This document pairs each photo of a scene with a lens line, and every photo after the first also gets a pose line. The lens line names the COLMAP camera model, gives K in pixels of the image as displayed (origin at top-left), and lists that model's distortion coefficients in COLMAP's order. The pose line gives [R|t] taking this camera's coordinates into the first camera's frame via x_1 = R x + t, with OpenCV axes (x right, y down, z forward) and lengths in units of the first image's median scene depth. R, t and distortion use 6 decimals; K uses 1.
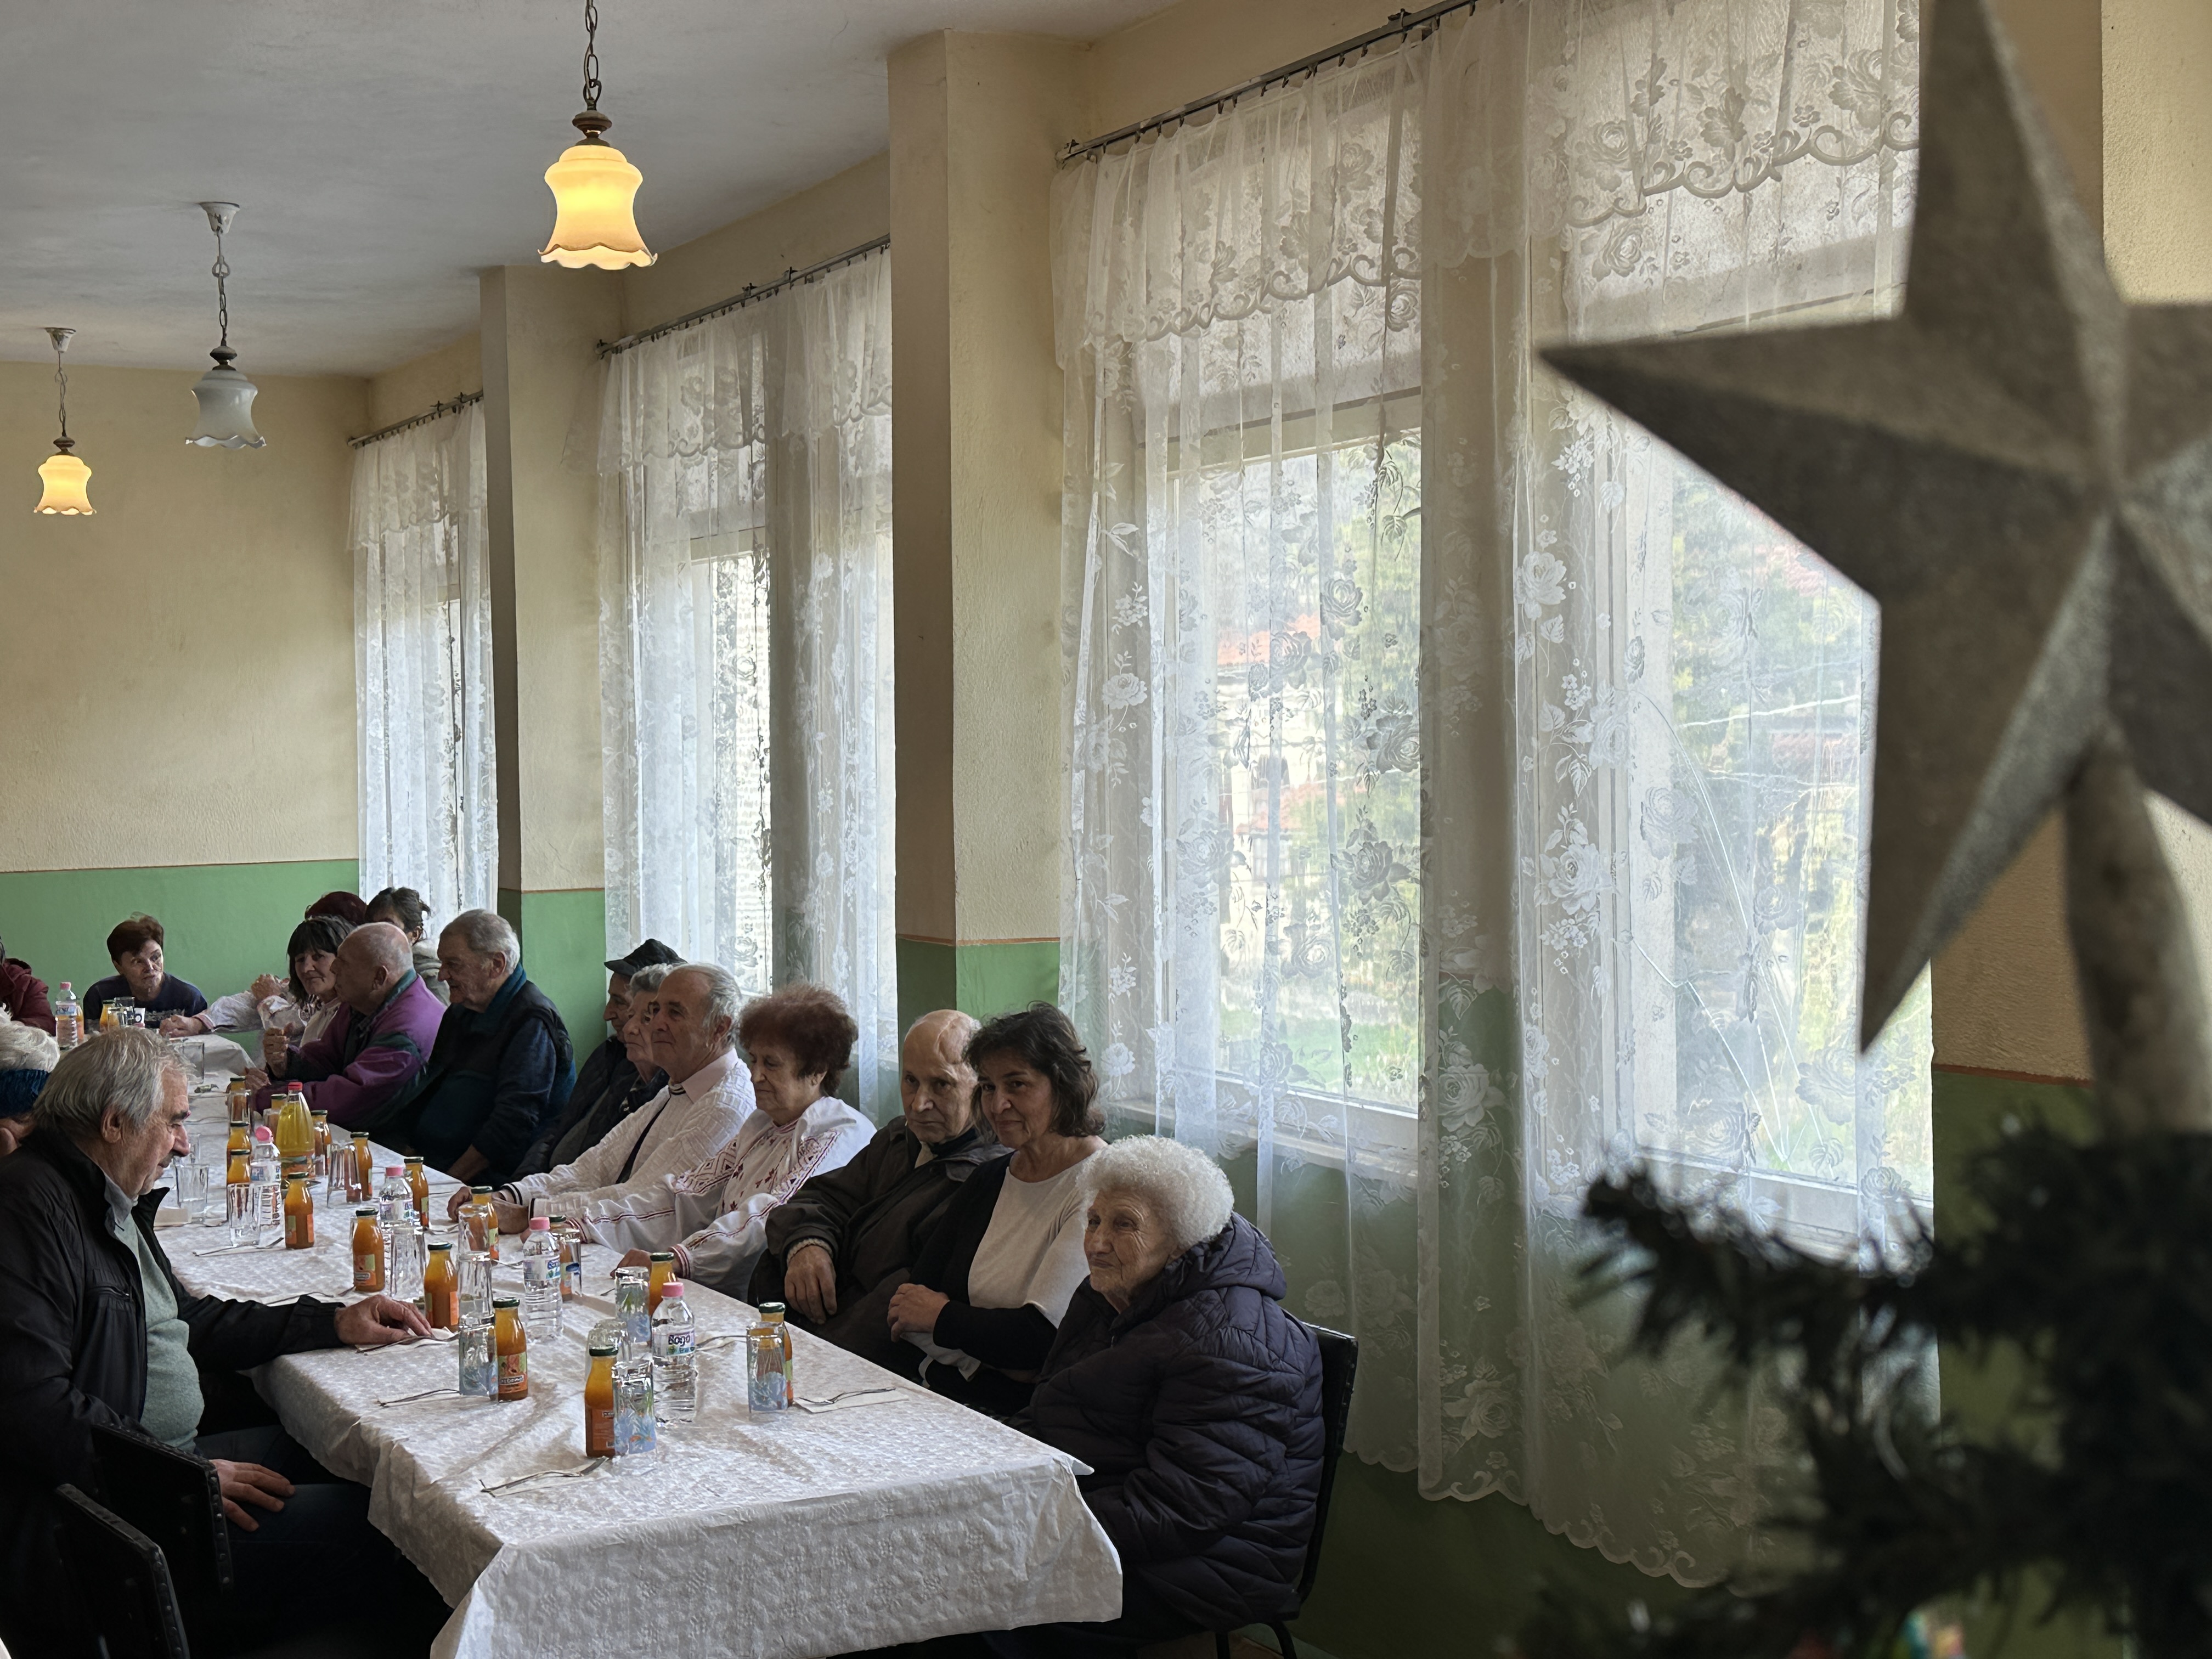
lens RADIAL K [[2916.7, 0, 1155.9], [0, 2916.7, 823.7], [0, 0, 1]] dist [0.131226, 0.000000]
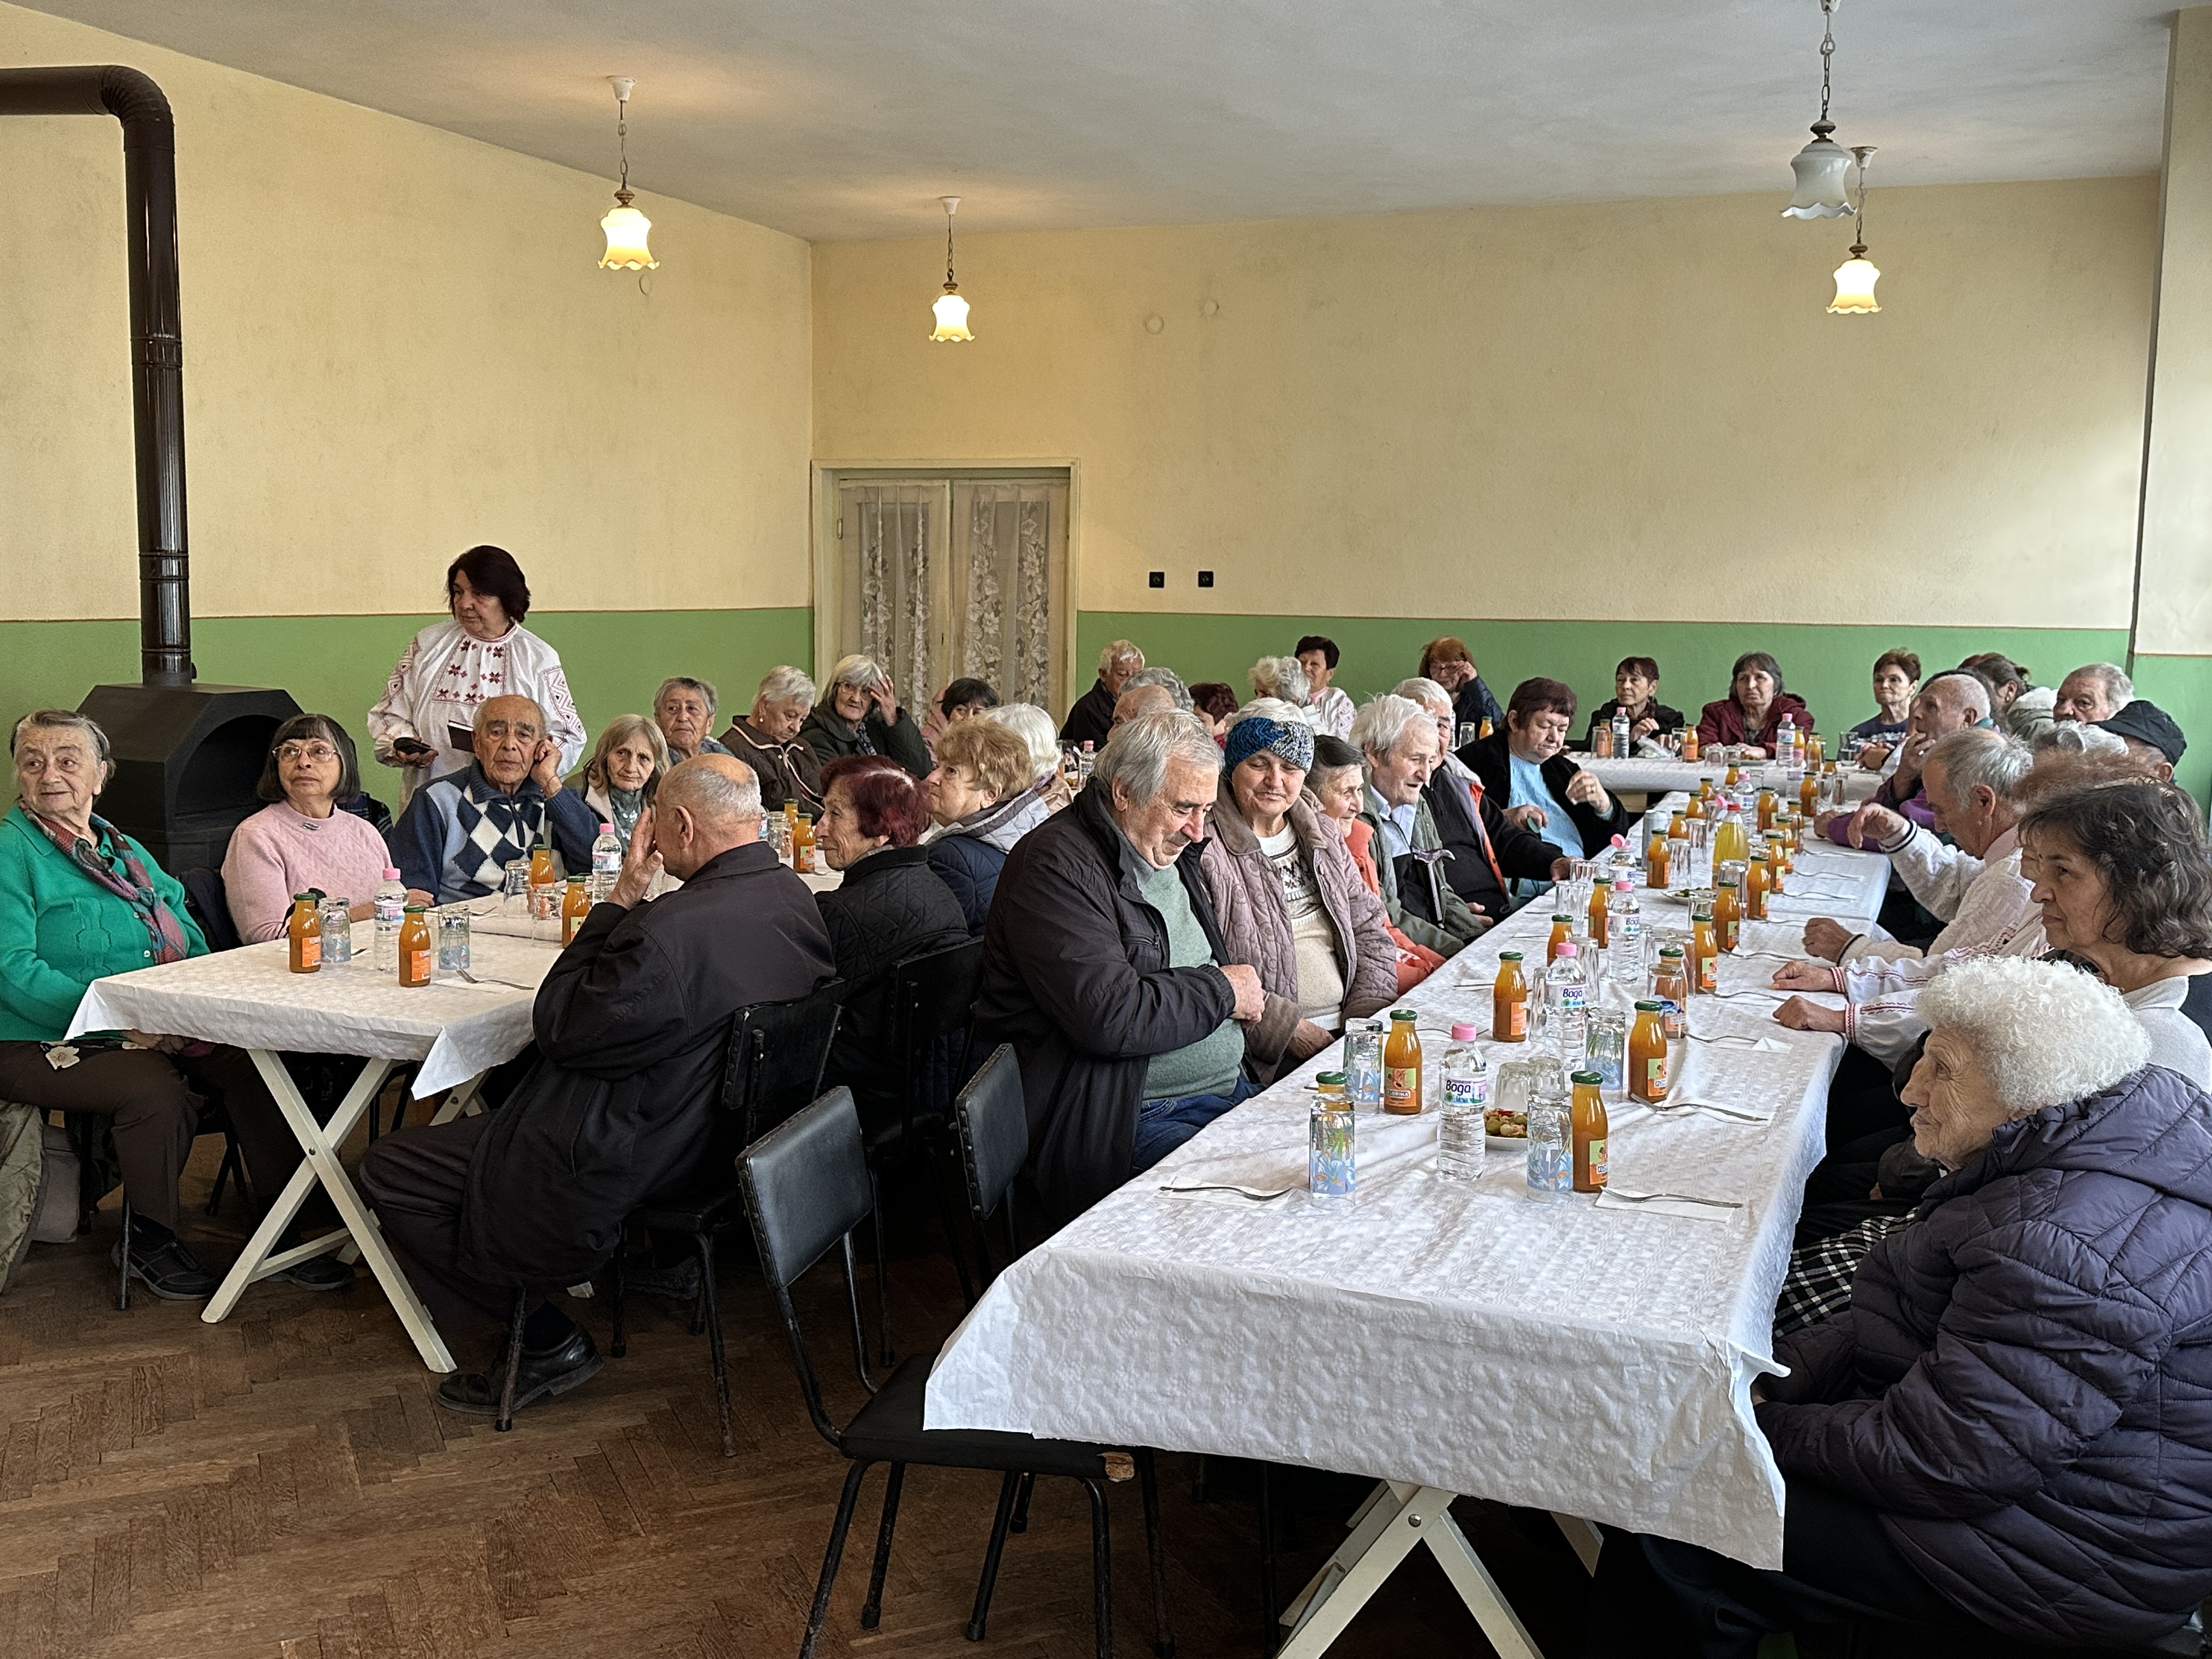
lens RADIAL K [[2164.8, 0, 1078.6], [0, 2164.8, 797.5], [0, 0, 1]] dist [0.068290, 0.000000]
pose [[0.629308, 0.105111, -0.770015, 0.286463], [-0.043635, 0.994027, 0.100029, 0.027607], [0.775930, -0.029349, 0.630136, 0.527271]]
